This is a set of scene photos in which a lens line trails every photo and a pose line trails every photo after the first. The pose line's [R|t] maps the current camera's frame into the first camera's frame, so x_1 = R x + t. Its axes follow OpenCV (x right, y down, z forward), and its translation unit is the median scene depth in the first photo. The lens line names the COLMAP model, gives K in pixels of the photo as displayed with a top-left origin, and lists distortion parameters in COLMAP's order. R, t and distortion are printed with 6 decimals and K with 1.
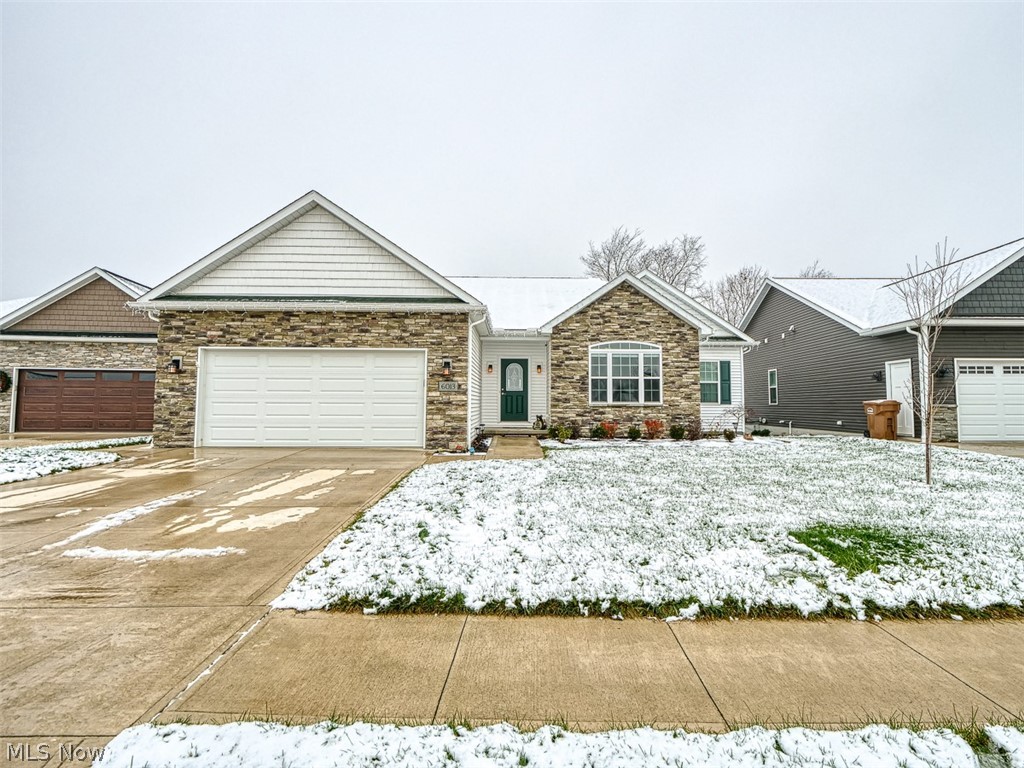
lens RADIAL K [[505.4, 0, 515.7], [0, 505.4, 367.2], [0, 0, 1]] dist [-0.009550, -0.000055]
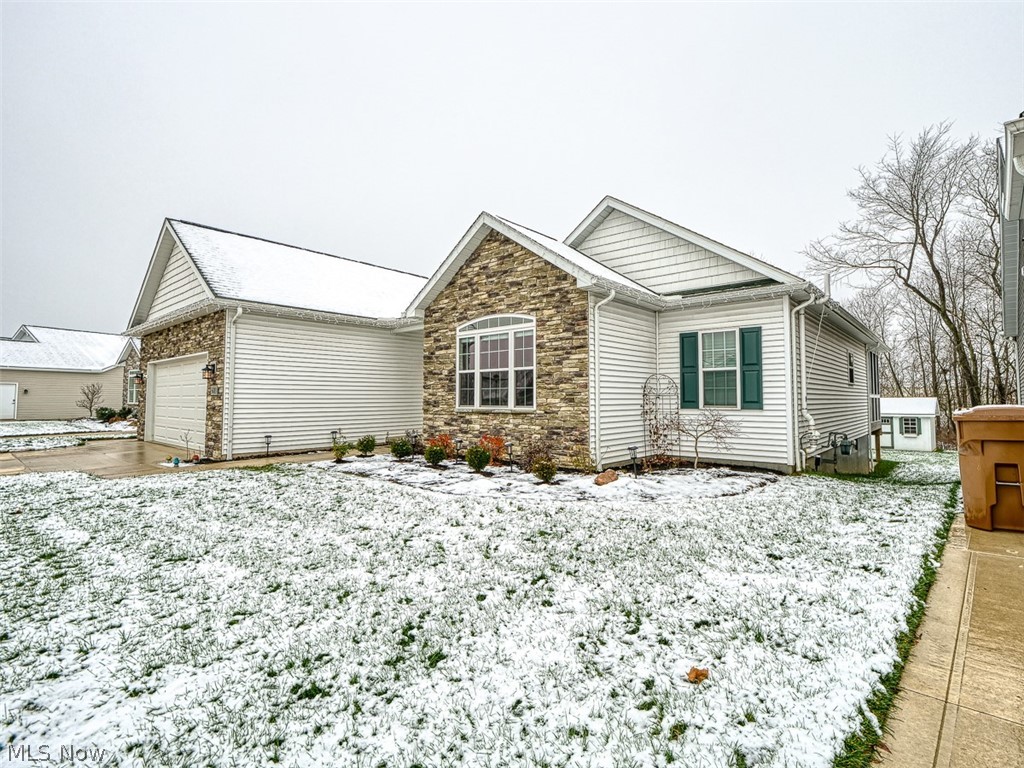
lens RADIAL K [[505.4, 0, 515.7], [0, 505.4, 367.2], [0, 0, 1]] dist [-0.009550, -0.000055]
pose [[0.738205, -0.048343, -0.672842, 0.689049], [0.047822, 0.998670, -0.019286, 0.031510], [0.672880, -0.017939, 0.739534, 0.521926]]
